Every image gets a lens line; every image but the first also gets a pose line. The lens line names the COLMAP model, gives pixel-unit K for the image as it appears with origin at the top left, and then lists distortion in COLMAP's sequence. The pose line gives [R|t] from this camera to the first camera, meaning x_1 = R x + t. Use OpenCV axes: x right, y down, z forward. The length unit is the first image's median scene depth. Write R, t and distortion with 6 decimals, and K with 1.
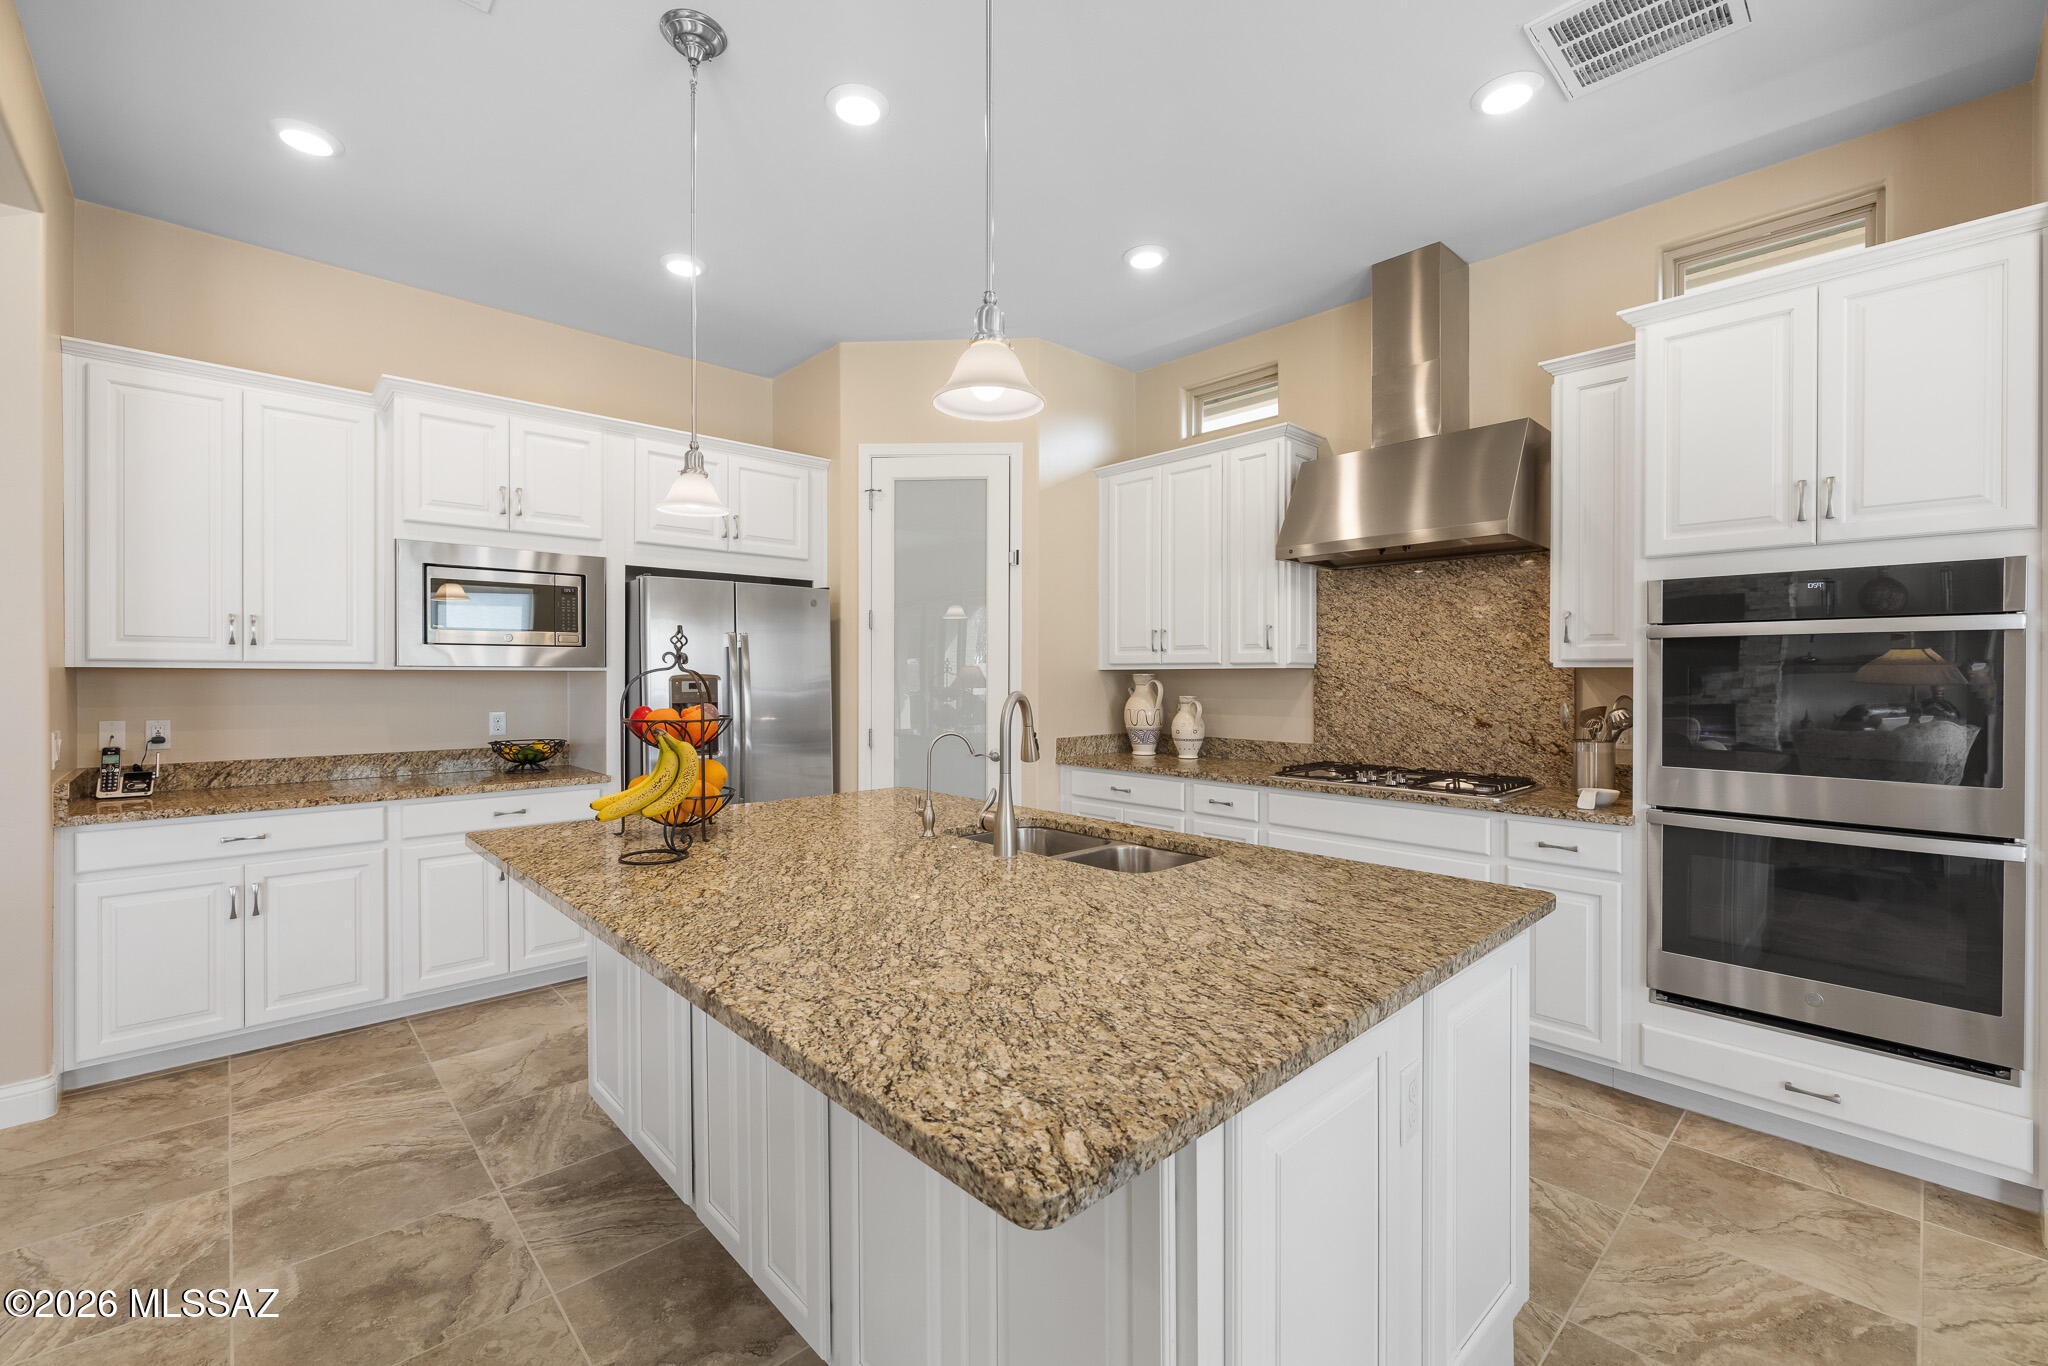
lens RADIAL K [[850.3, 0, 1026.4], [0, 850.3, 677.2], [0, 0, 1]] dist [-0.001374, 0.000150]
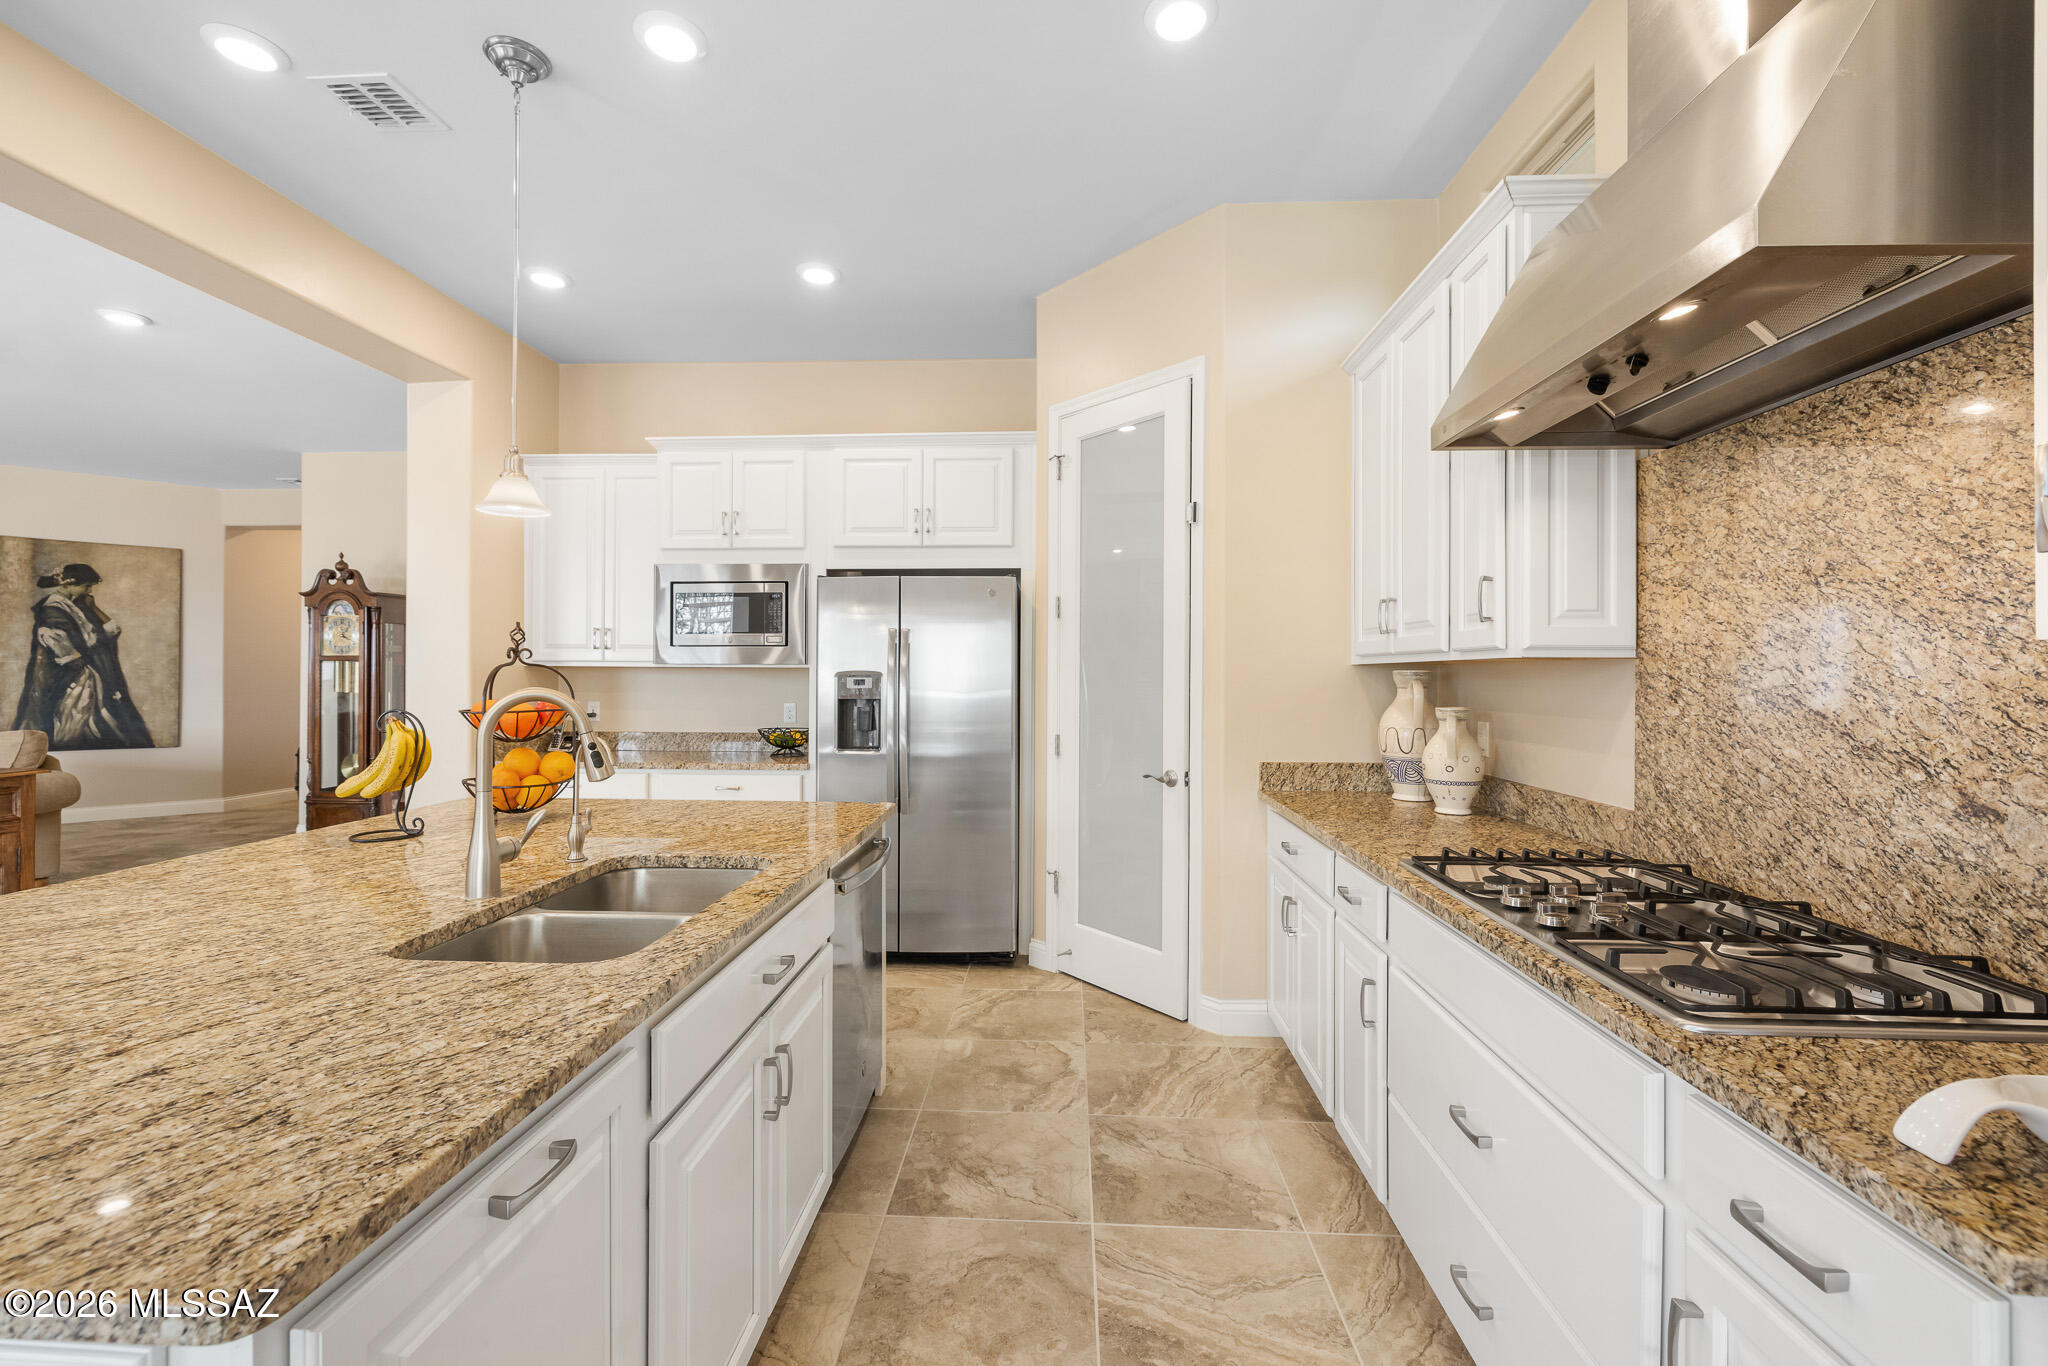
lens RADIAL K [[853.0, 0, 1022.6], [0, 853.0, 670.5], [0, 0, 1]] dist [-0.000248, 0.000249]
pose [[0.690824, -0.001567, -0.723021, 0.488644], [-0.004876, 0.999965, -0.006826, 0.002213], [0.723006, 0.008241, 0.690792, 0.445504]]
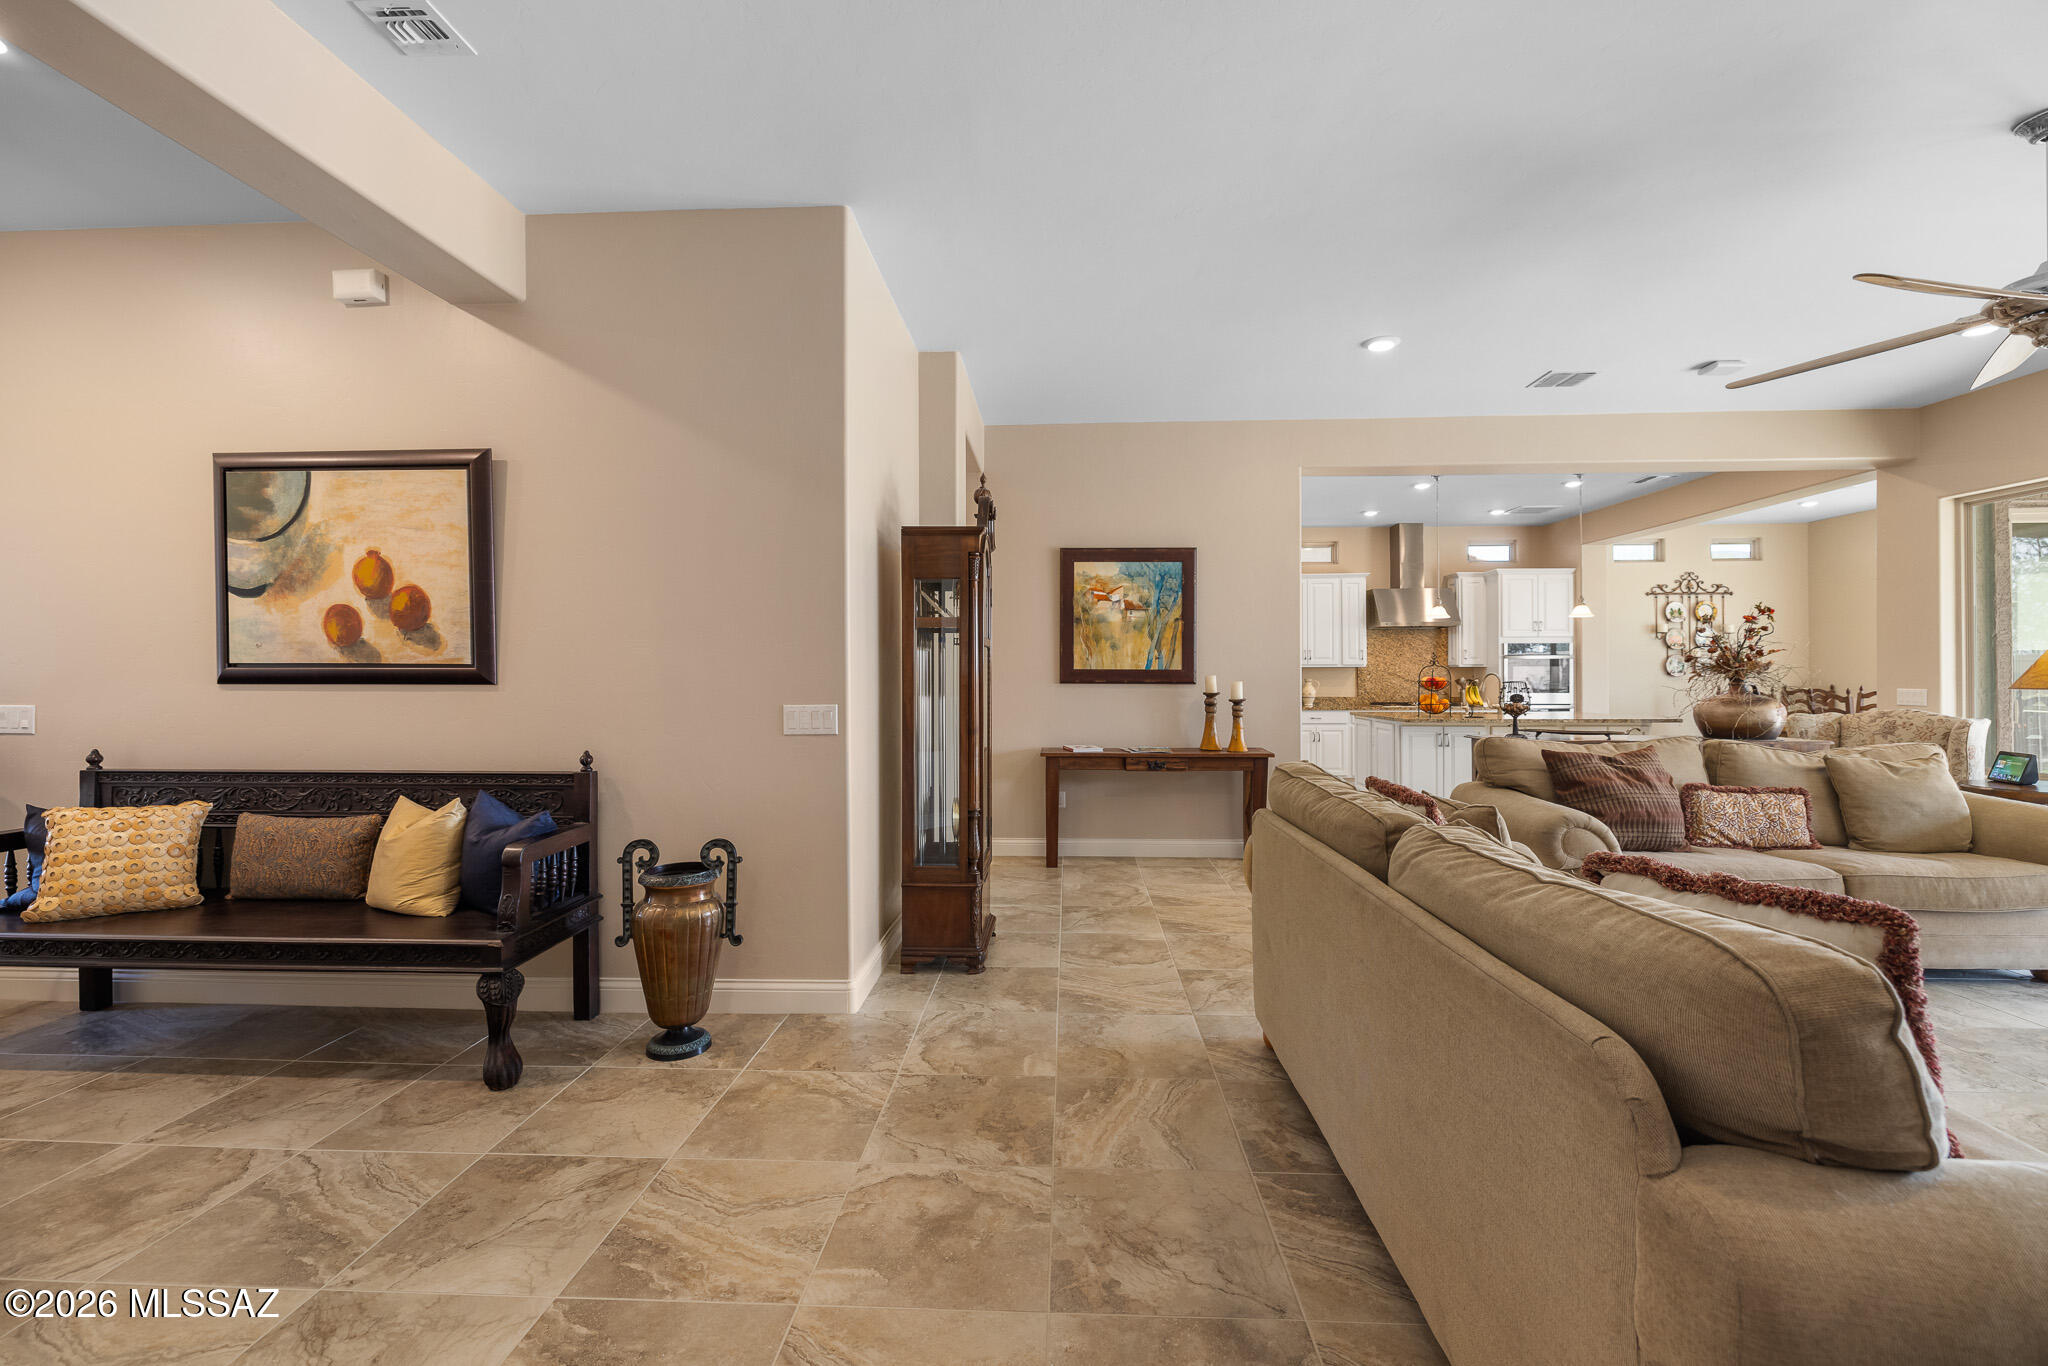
lens RADIAL K [[849.3, 0, 1016.2], [0, 849.3, 670.3], [0, 0, 1]] dist [-0.000554, -0.000160]
pose [[0.720352, 0.001541, 0.693607, -2.353011], [0.005214, 0.999957, -0.007636, 0.015063], [-0.693590, 0.009117, 0.720313, -0.131391]]
